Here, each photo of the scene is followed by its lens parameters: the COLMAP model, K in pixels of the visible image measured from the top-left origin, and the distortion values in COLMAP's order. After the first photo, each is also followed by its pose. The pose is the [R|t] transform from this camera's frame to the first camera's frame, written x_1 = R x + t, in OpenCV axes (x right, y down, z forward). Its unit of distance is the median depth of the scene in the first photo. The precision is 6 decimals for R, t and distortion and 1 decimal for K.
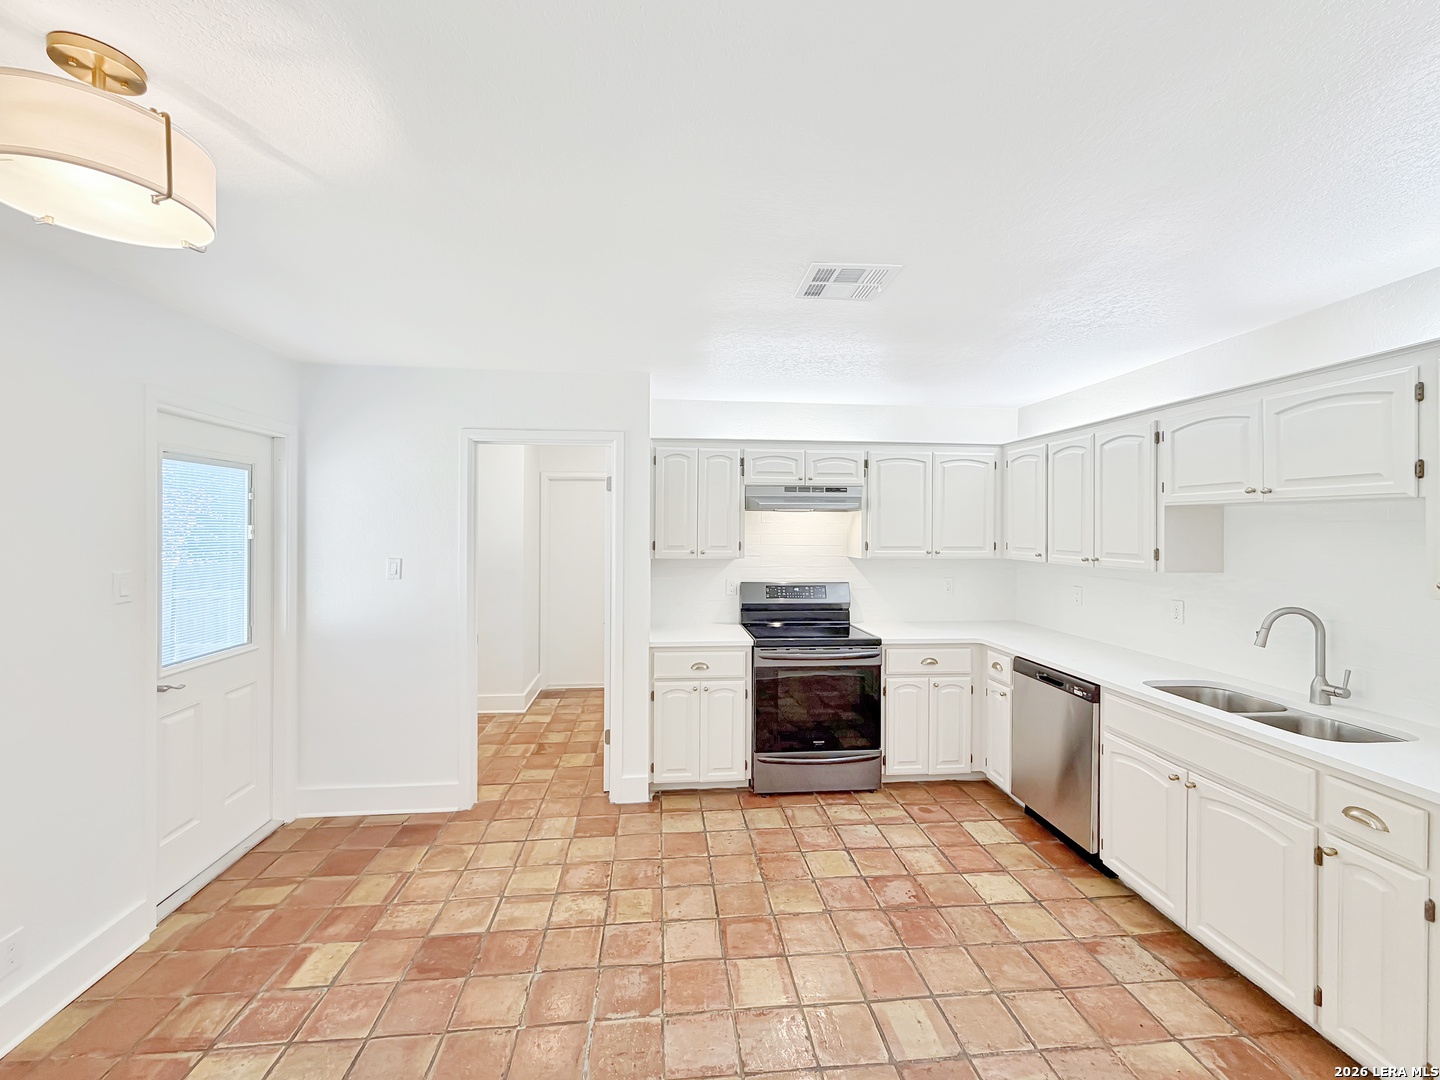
lens RADIAL K [[586.8, 0, 720.0], [0, 586.8, 540.0], [0, 0, 1]] dist [0.000606, 0.000098]
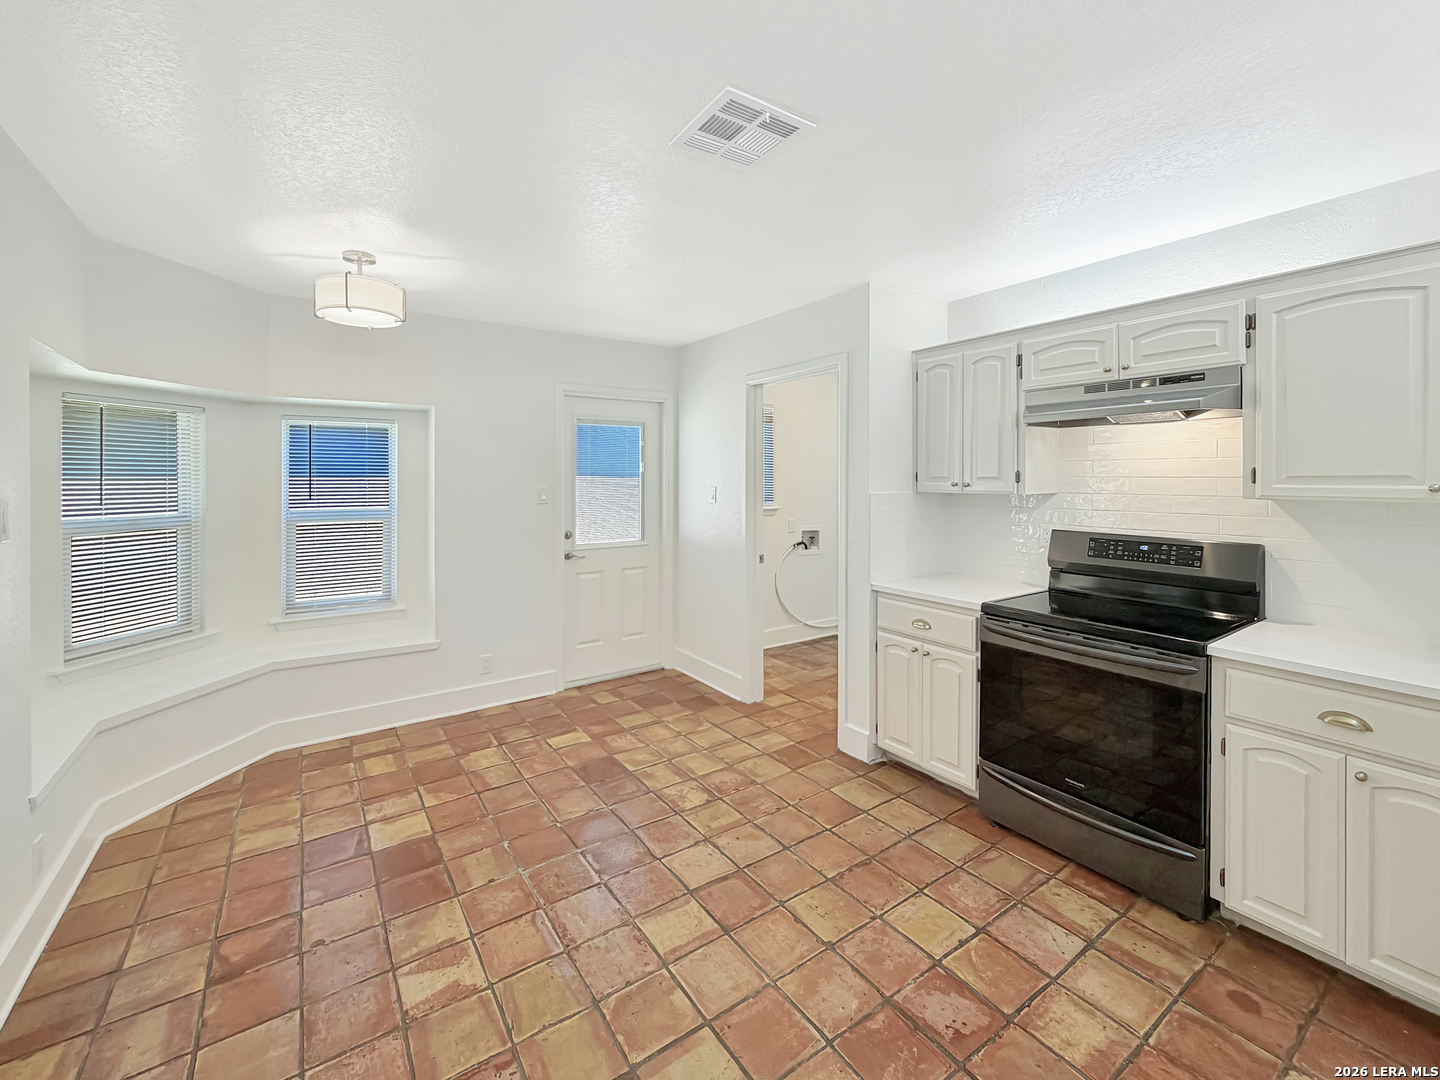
lens RADIAL K [[597.8, 0, 698.2], [0, 597.8, 486.6], [0, 0, 1]] dist [-0.000300, -0.000010]
pose [[0.481267, 0.008092, -0.876536, 0.590501], [-0.013182, 0.999911, 0.001994, 0.031216], [0.876475, 0.010595, 0.481331, 0.362136]]
